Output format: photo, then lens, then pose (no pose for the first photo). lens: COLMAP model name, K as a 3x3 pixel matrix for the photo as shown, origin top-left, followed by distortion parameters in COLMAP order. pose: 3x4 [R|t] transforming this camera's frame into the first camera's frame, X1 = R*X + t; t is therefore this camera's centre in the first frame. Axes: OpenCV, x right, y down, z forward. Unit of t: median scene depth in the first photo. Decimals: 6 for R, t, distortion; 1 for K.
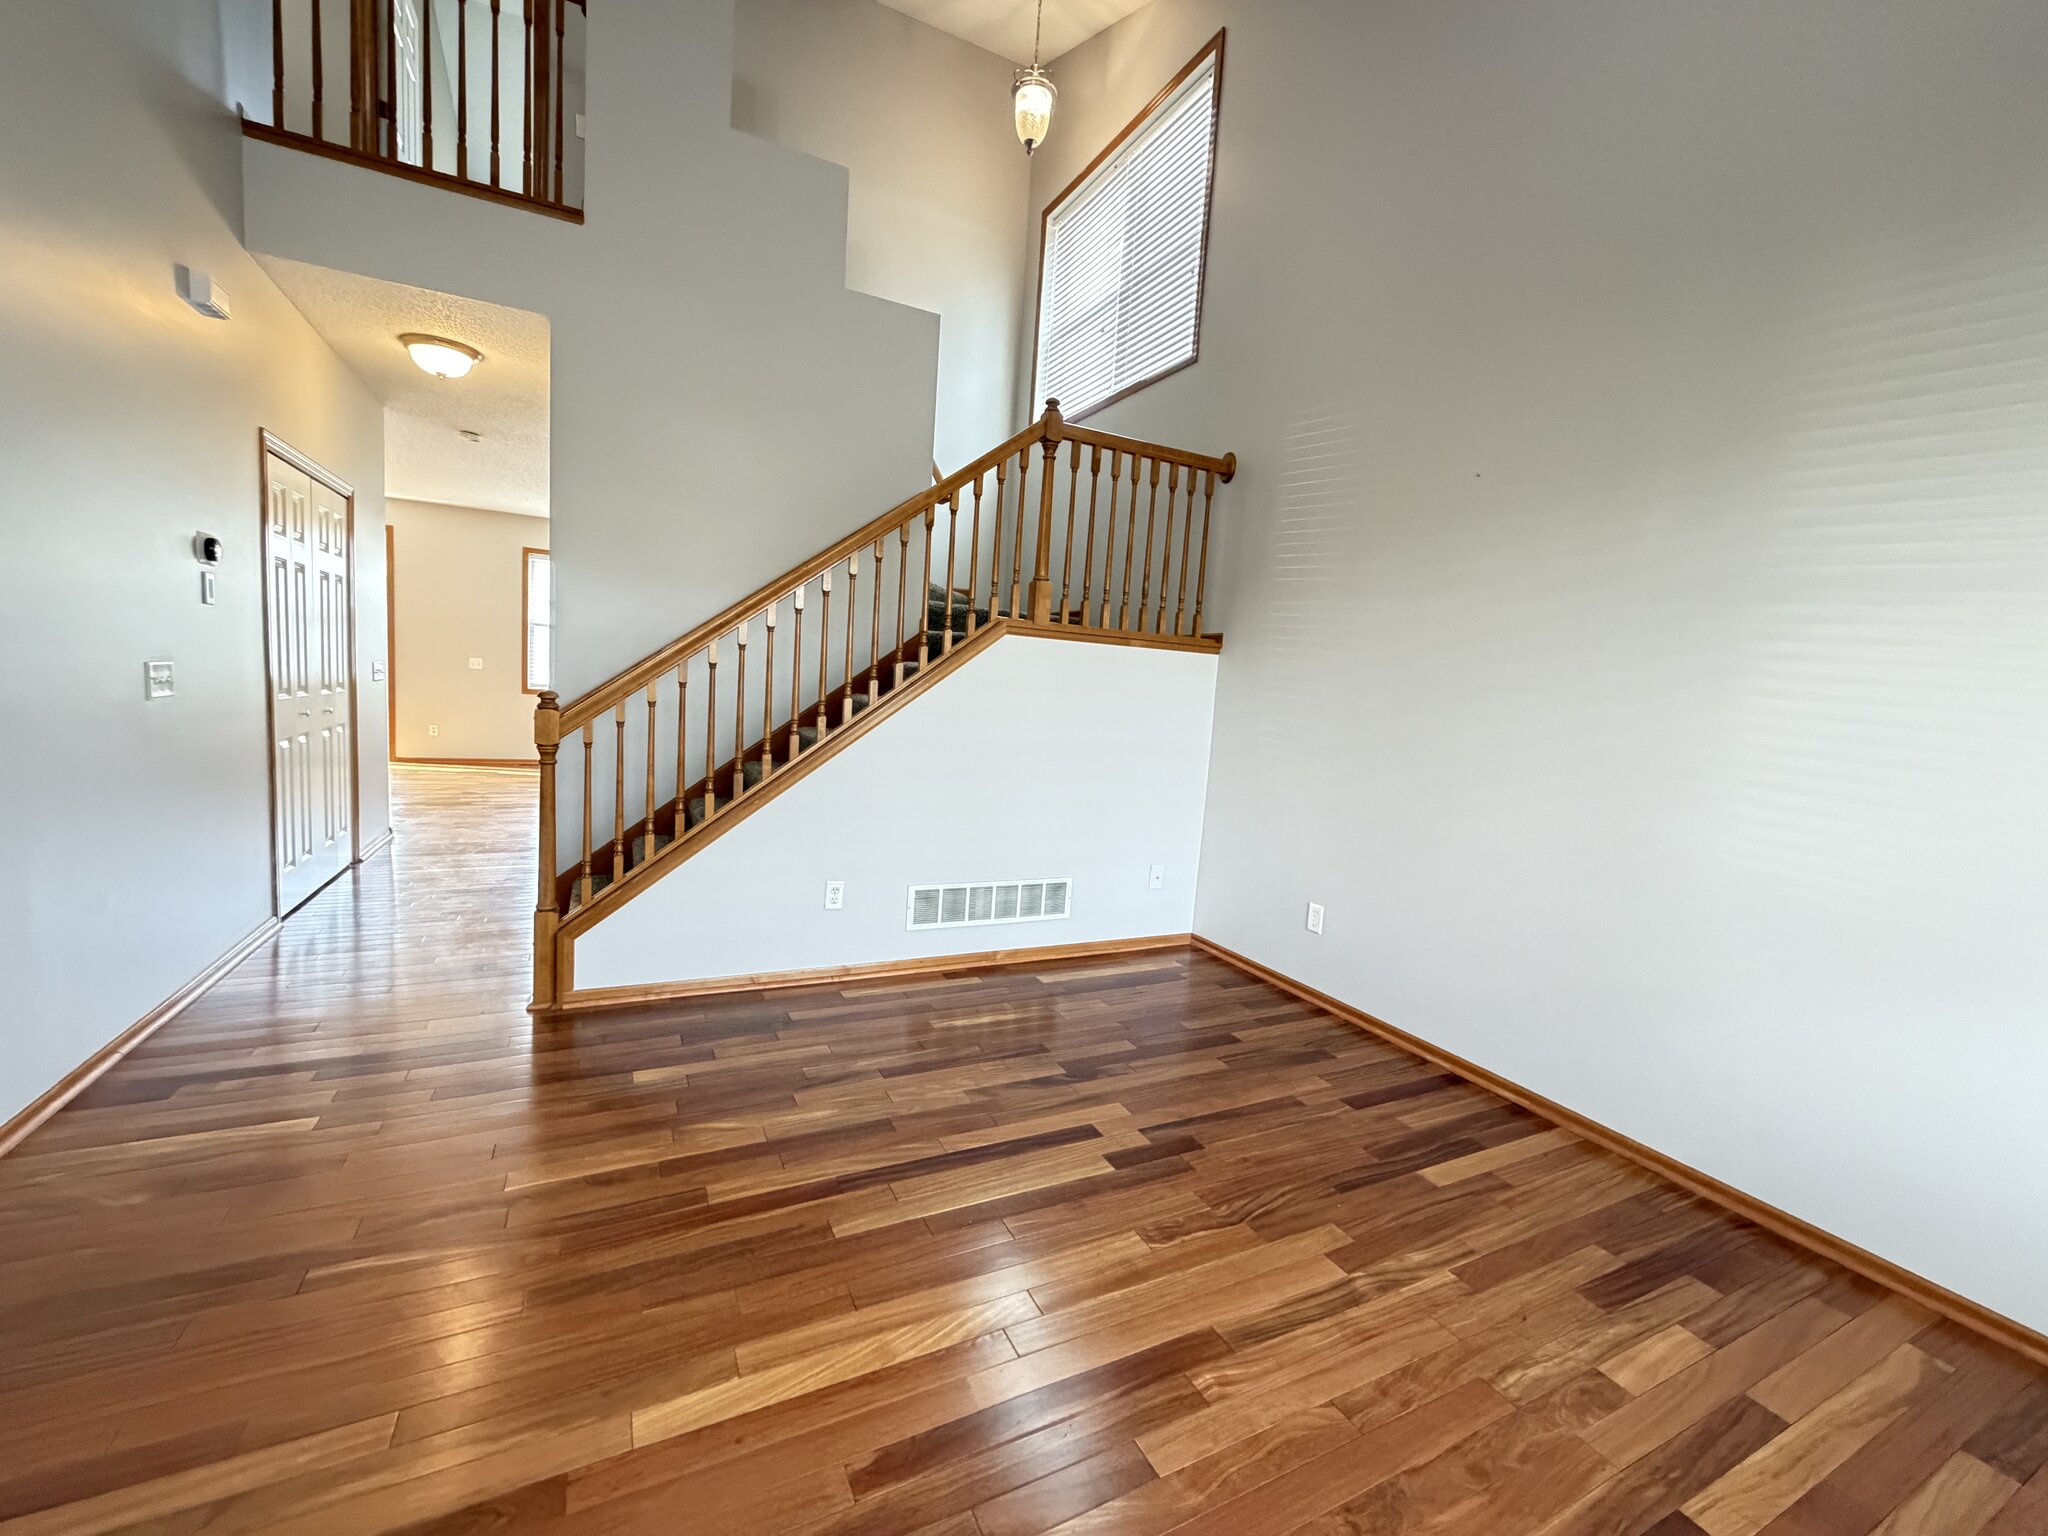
lens RADIAL K [[816.8, 0, 1021.1], [0, 816.8, 768.2], [0, 0, 1]] dist [-0.000325, -0.000707]
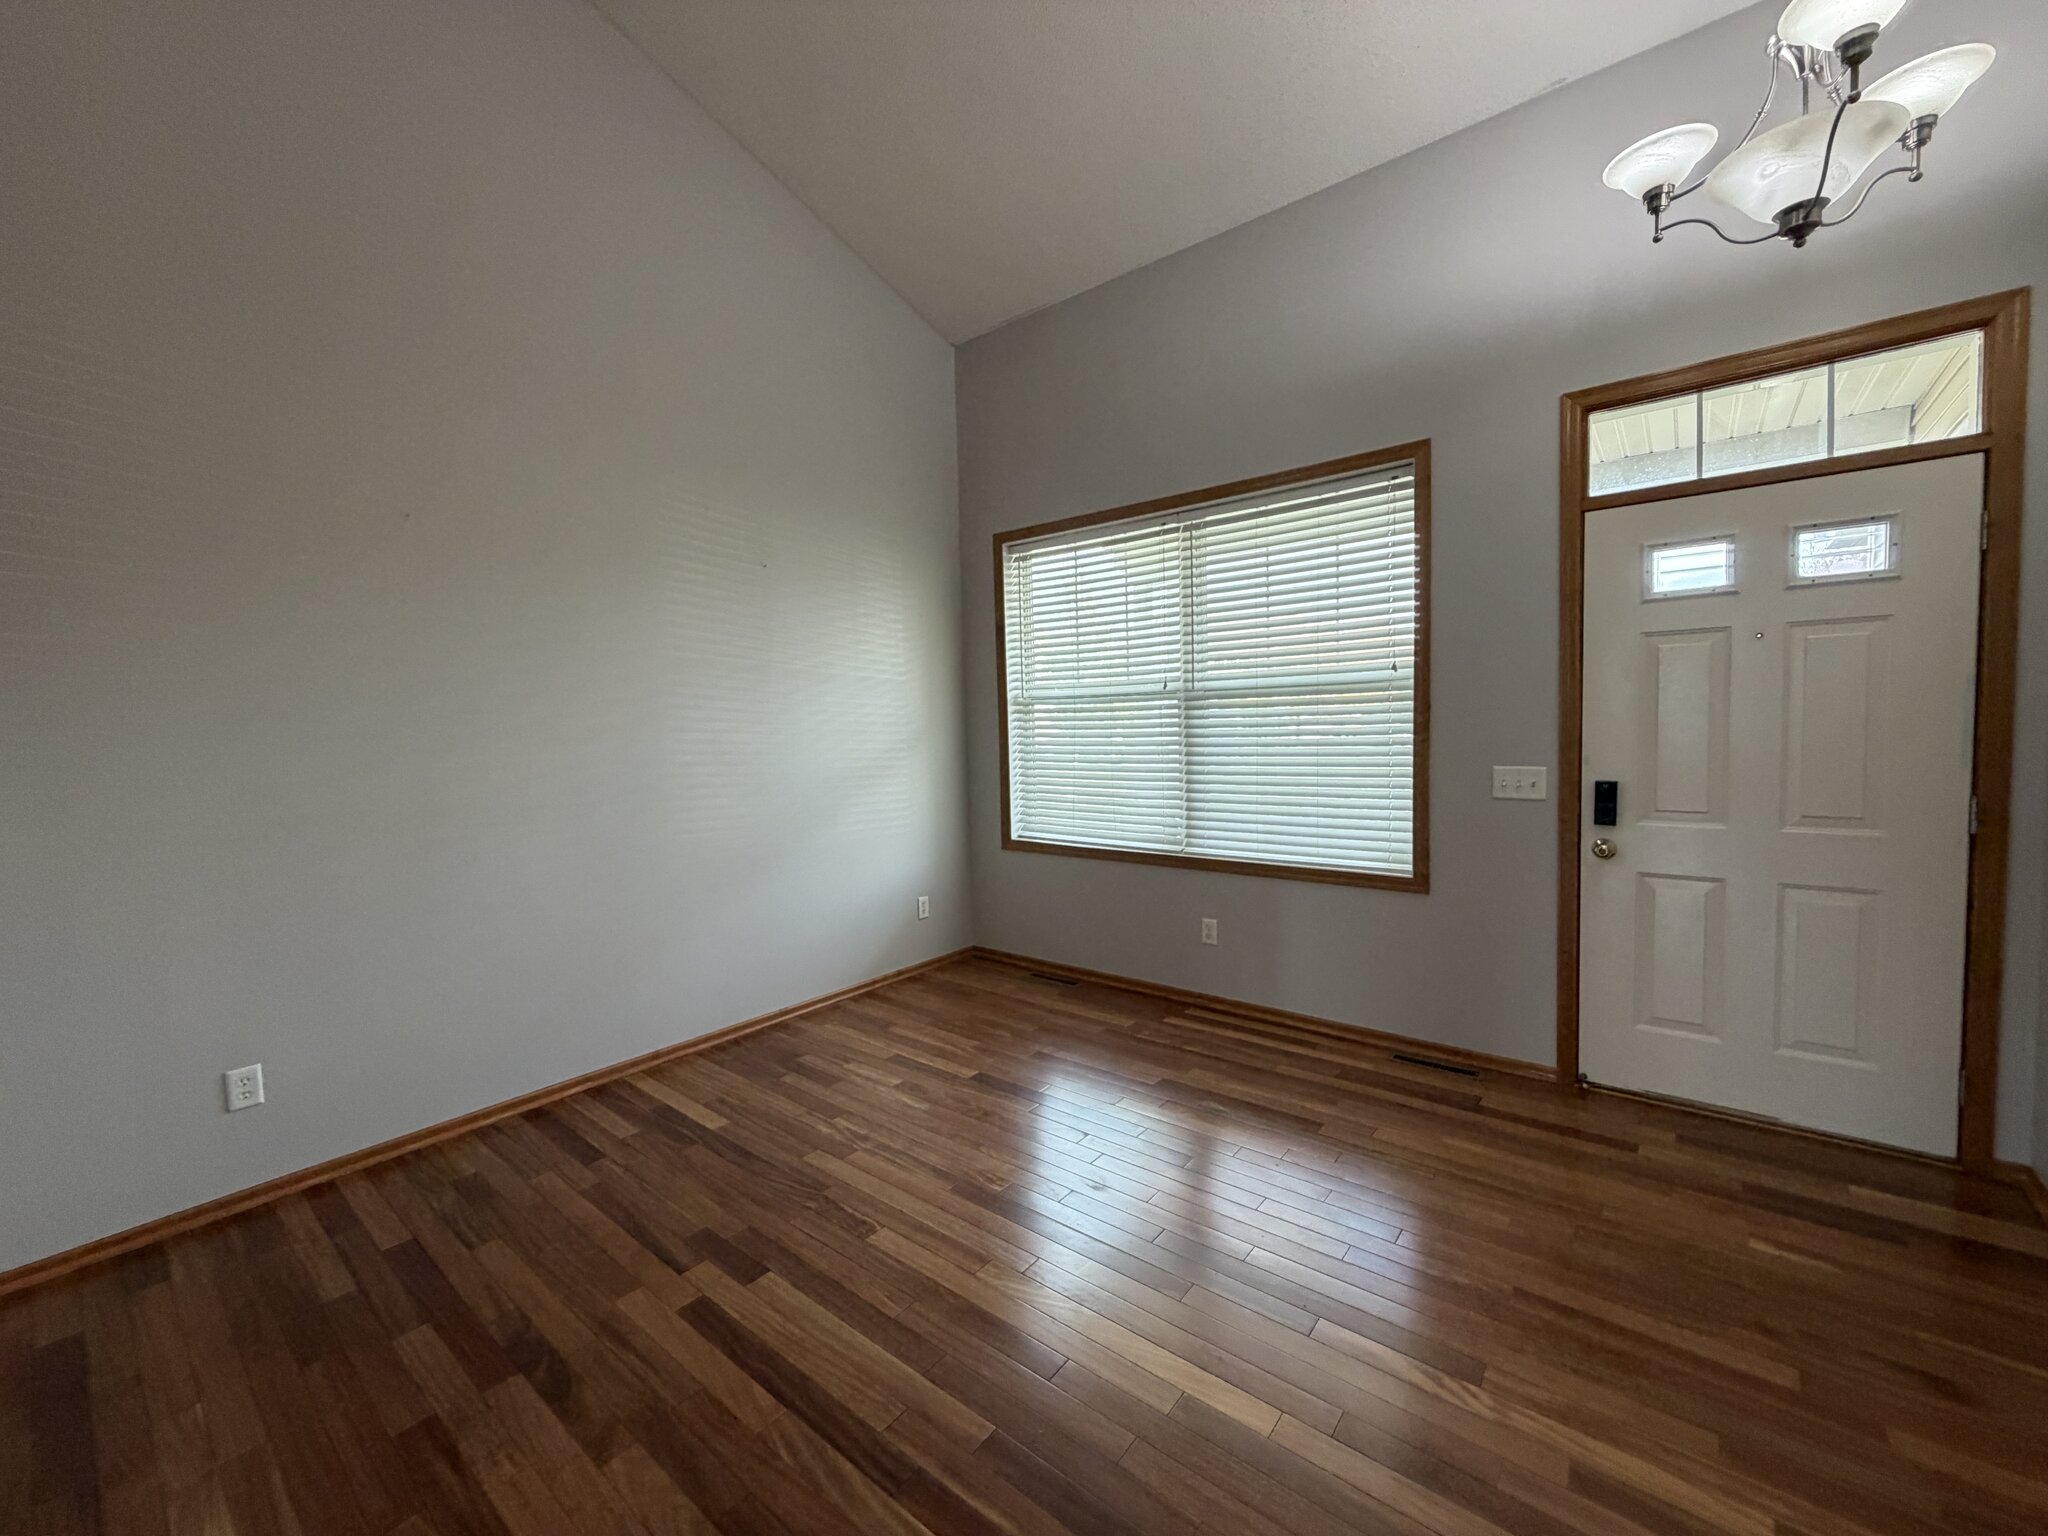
lens RADIAL K [[816.8, 0, 1029.6], [0, 816.8, 767.5], [0, 0, 1]] dist [-0.000325, -0.000707]
pose [[-0.422292, -0.106508, 0.900181, -0.729496], [0.092481, 0.982829, 0.159671, -0.183624], [-0.901730, 0.150677, -0.405191, 0.944774]]
